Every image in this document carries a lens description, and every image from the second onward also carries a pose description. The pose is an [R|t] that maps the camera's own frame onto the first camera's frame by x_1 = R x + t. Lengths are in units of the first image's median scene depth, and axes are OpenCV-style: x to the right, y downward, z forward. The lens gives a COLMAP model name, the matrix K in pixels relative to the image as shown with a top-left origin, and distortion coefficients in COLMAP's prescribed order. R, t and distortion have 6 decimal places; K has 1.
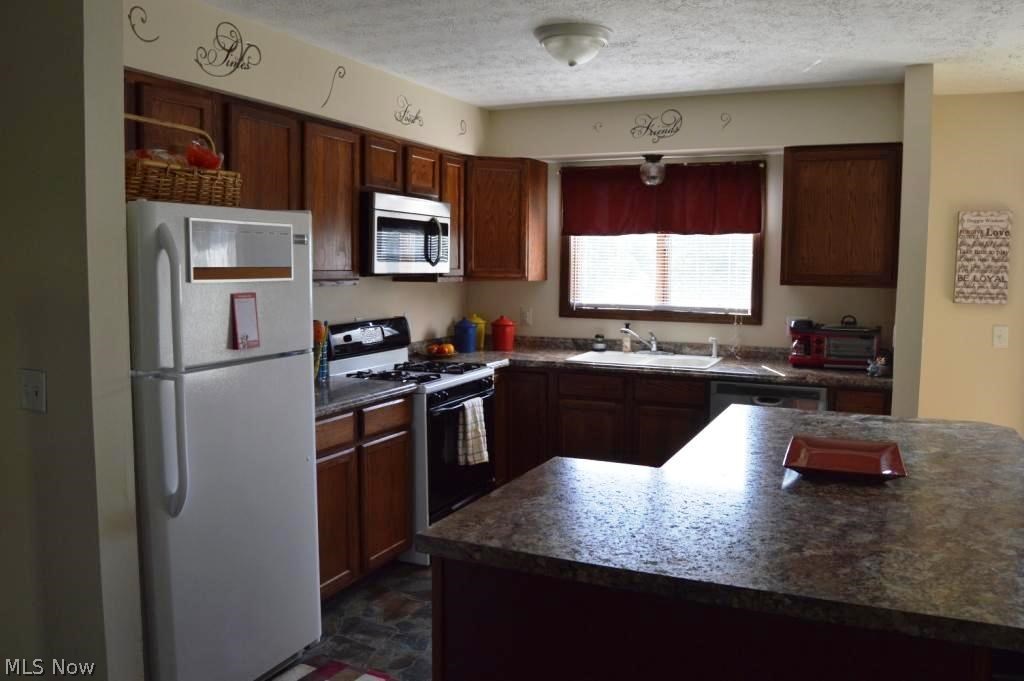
lens RADIAL K [[814.8, 0, 515.7], [0, 814.8, 342.9], [0, 0, 1]] dist [-0.080475, 0.004447]
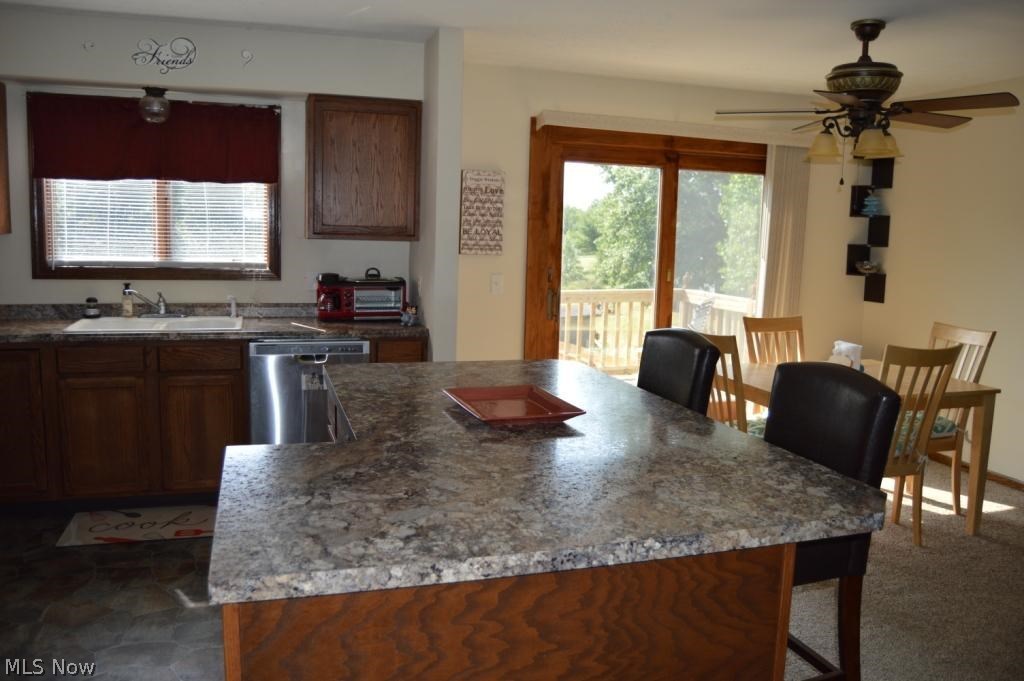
lens RADIAL K [[814.8, 0, 511.0], [0, 814.8, 343.6], [0, 0, 1]] dist [-0.080475, 0.004447]
pose [[0.738473, -0.080358, 0.669477, -0.154640], [0.042783, 0.996457, 0.072414, -0.005635], [-0.672924, -0.024834, 0.739294, 0.120864]]
